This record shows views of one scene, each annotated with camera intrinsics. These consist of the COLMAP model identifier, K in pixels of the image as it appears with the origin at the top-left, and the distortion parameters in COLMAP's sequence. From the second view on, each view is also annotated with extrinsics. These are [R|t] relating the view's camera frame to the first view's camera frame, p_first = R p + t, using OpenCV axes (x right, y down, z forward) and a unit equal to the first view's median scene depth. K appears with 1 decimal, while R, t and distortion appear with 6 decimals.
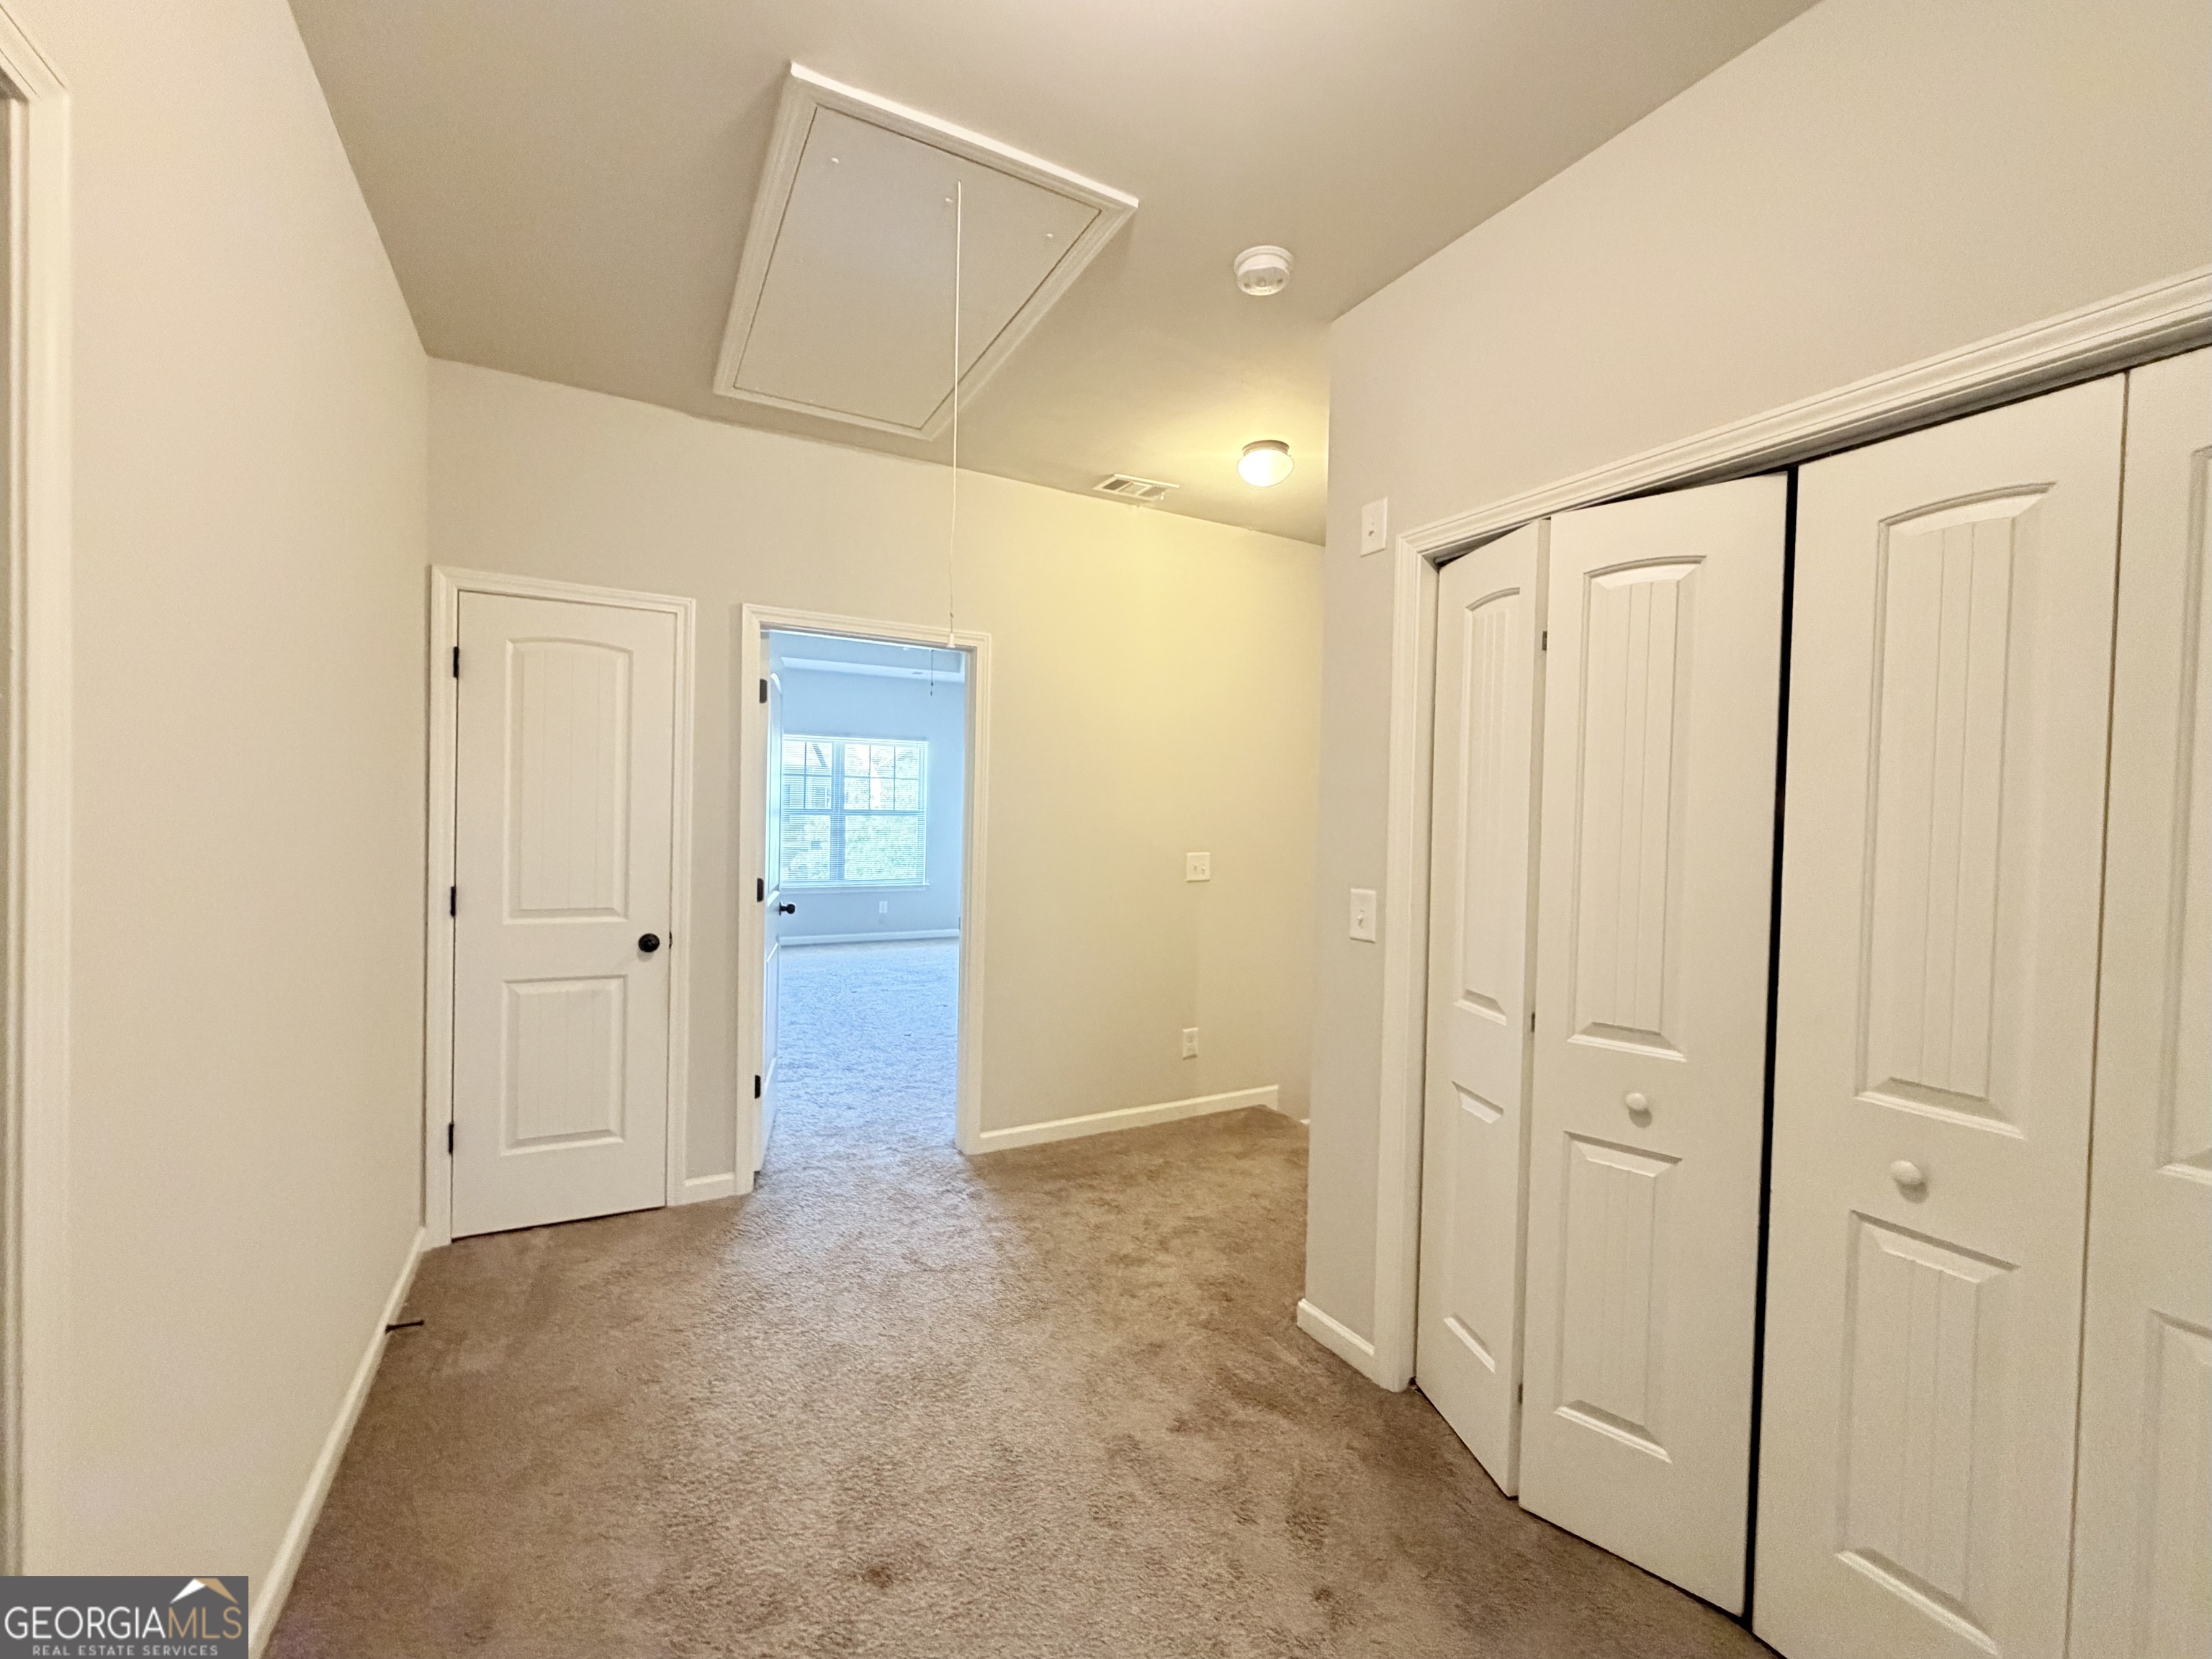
lens RADIAL K [[905.2, 0, 1100.3], [0, 905.2, 830.9], [0, 0, 1]] dist [-0.001593, -0.000287]
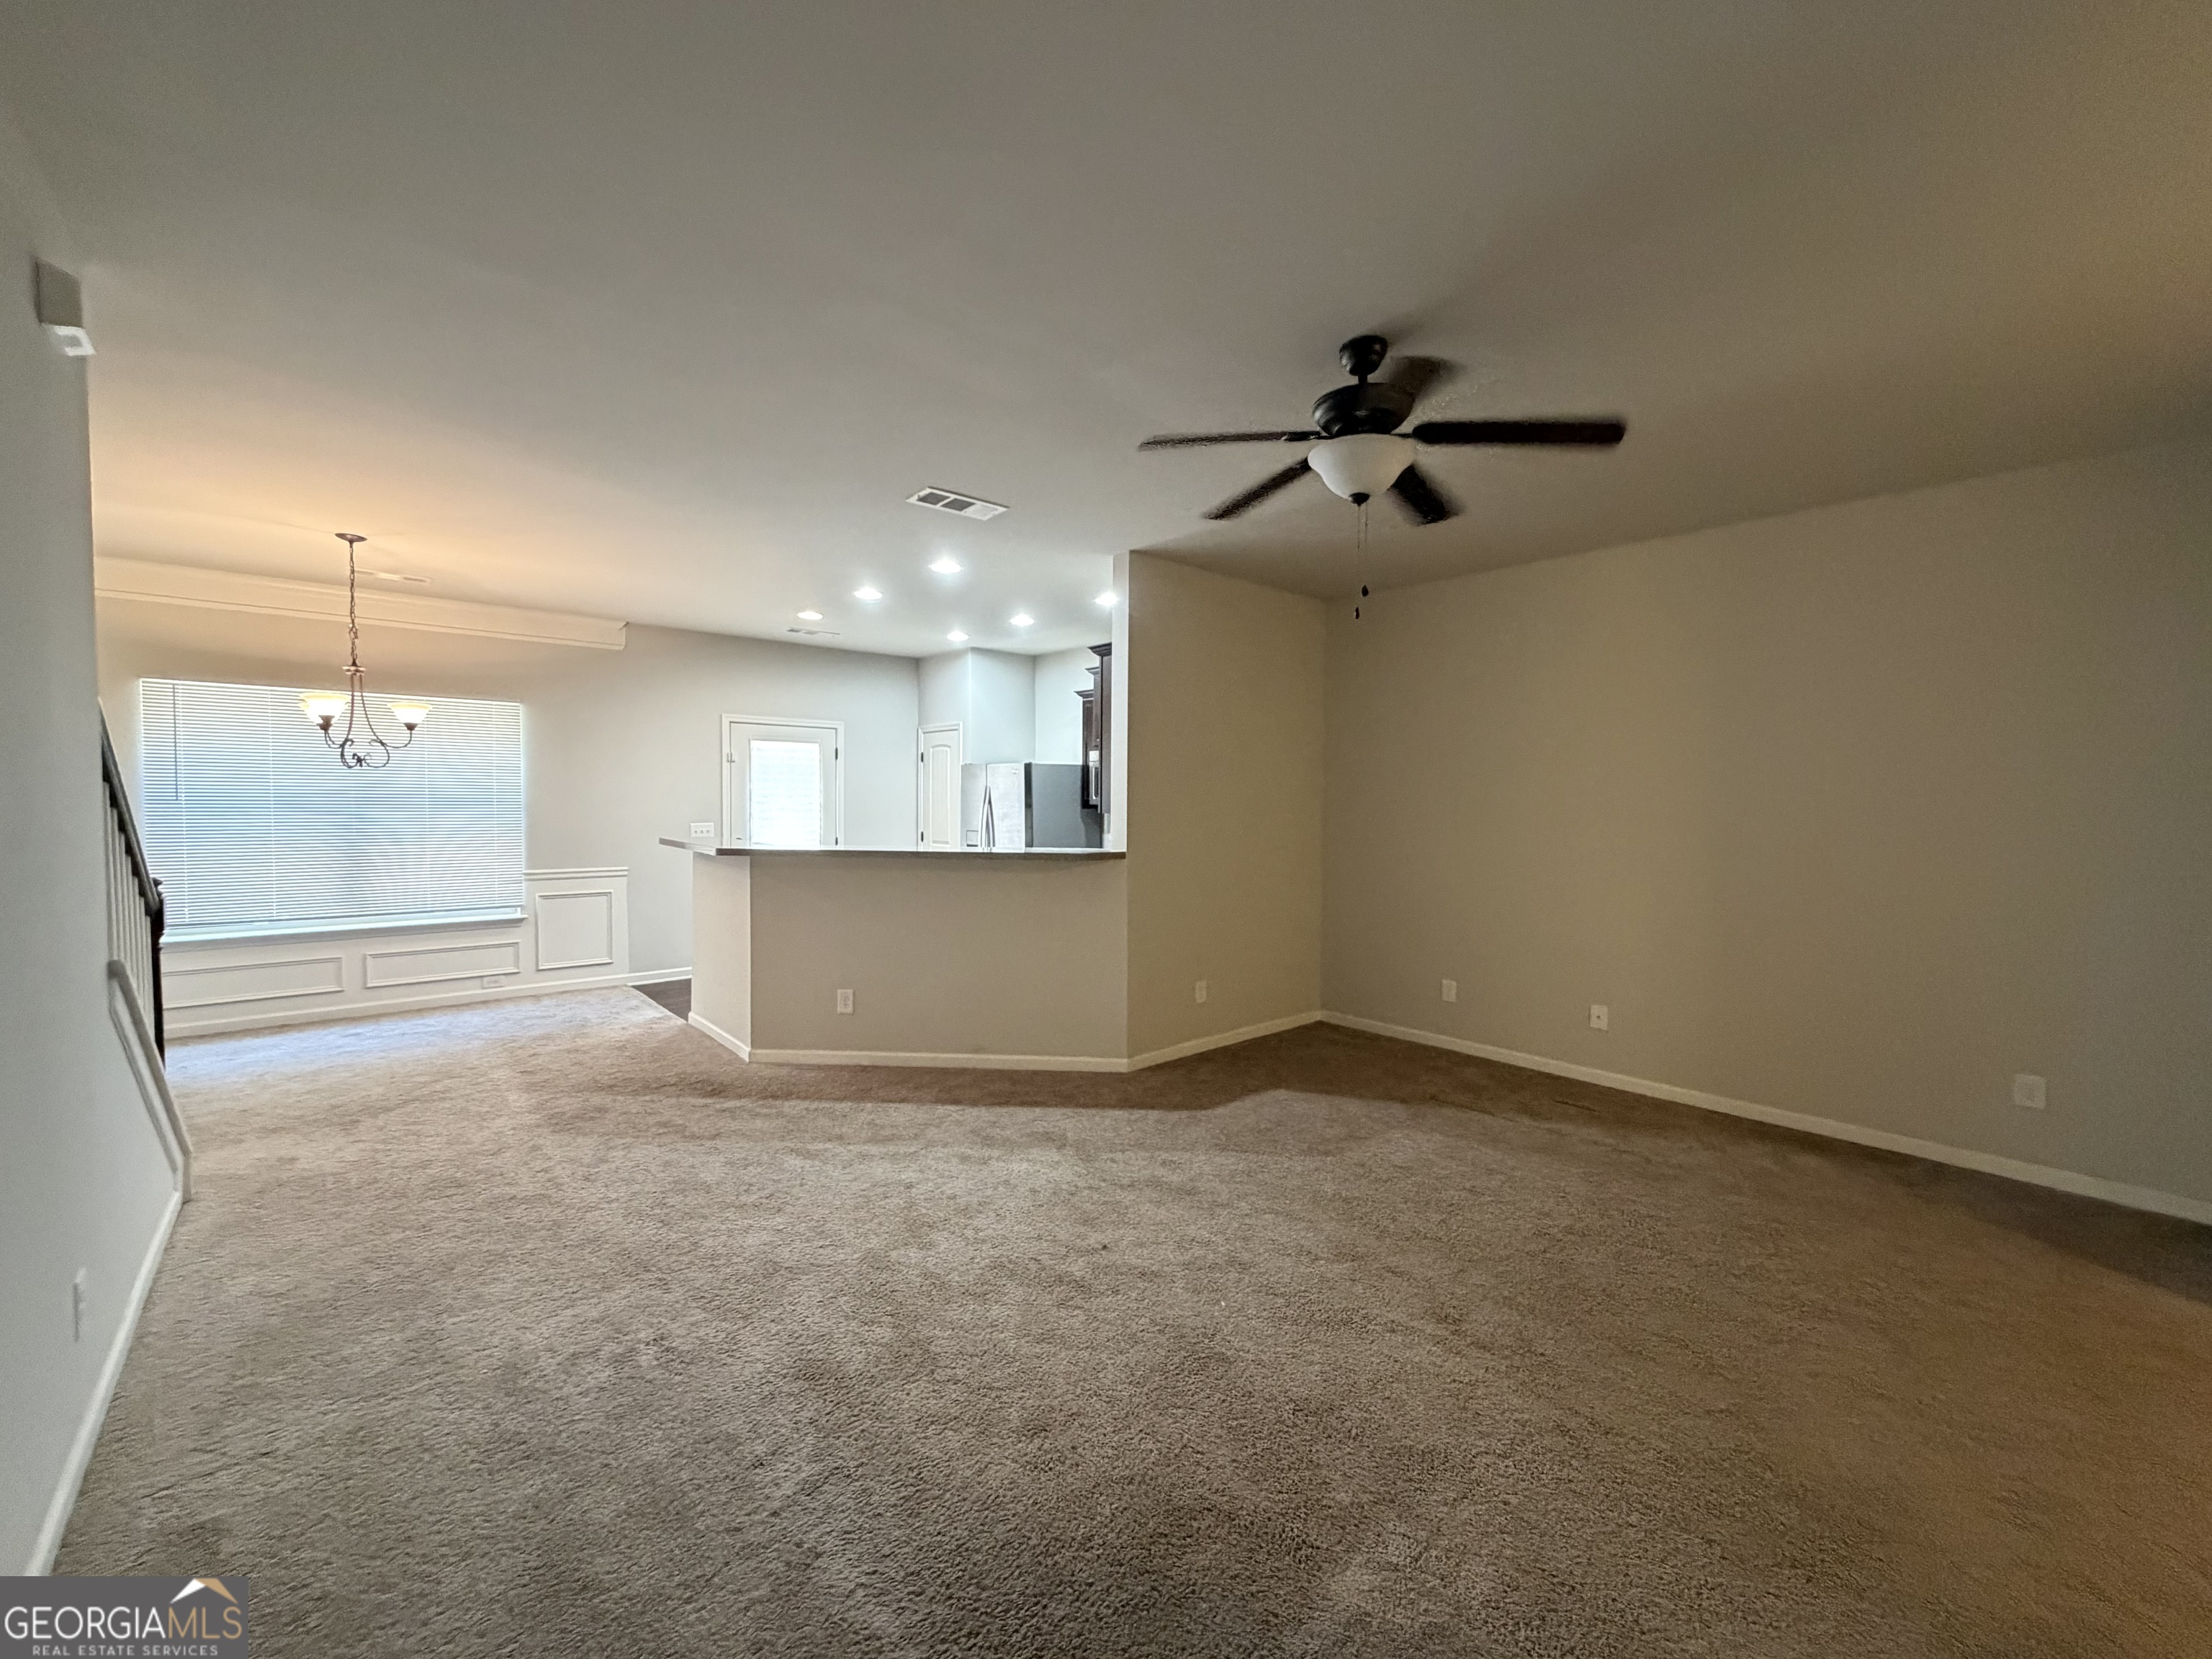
lens RADIAL K [[887.3, 0, 1103.7], [0, 887.3, 825.9], [0, 0, 1]] dist [-0.000249, -0.000123]
pose [[0.224159, 0.005388, -0.974538, 2.277036], [-0.025188, 0.999683, -0.000266, 0.028907], [0.974227, 0.024606, 0.224223, 0.908409]]
